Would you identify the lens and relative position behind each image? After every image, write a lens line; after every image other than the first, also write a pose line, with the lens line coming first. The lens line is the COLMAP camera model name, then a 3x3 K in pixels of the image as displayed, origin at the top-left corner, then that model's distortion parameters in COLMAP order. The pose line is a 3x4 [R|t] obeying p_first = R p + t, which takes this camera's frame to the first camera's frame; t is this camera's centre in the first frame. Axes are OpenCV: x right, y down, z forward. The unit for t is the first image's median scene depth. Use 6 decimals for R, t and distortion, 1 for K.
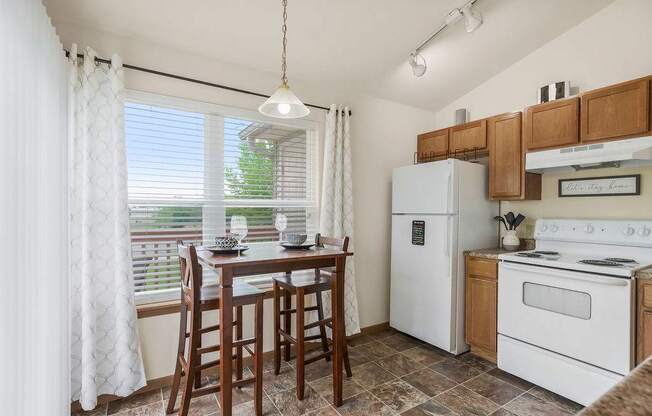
lens RADIAL K [[314.8, 0, 326.0], [0, 314.8, 208.0], [0, 0, 1]] dist [0.001172, 0.000481]
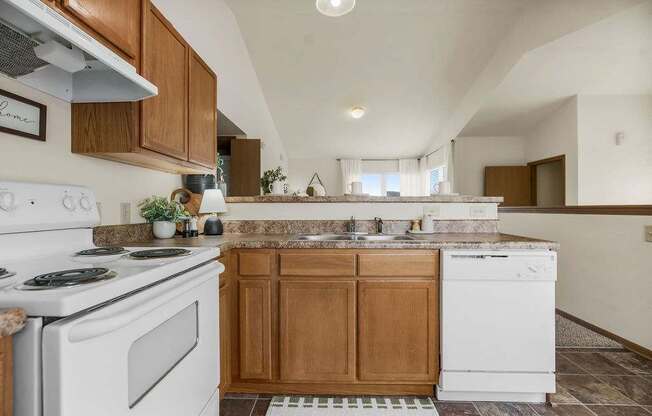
lens RADIAL K [[278.5, 0, 326.0], [0, 278.5, 208.0], [0, 0, 1]] dist [0.000542, -0.018348]
pose [[-0.823634, 0.012085, 0.566993, 0.235495], [0.001268, 0.999810, -0.019467, 0.078806], [-0.567121, -0.015314, -0.823492, 0.935601]]
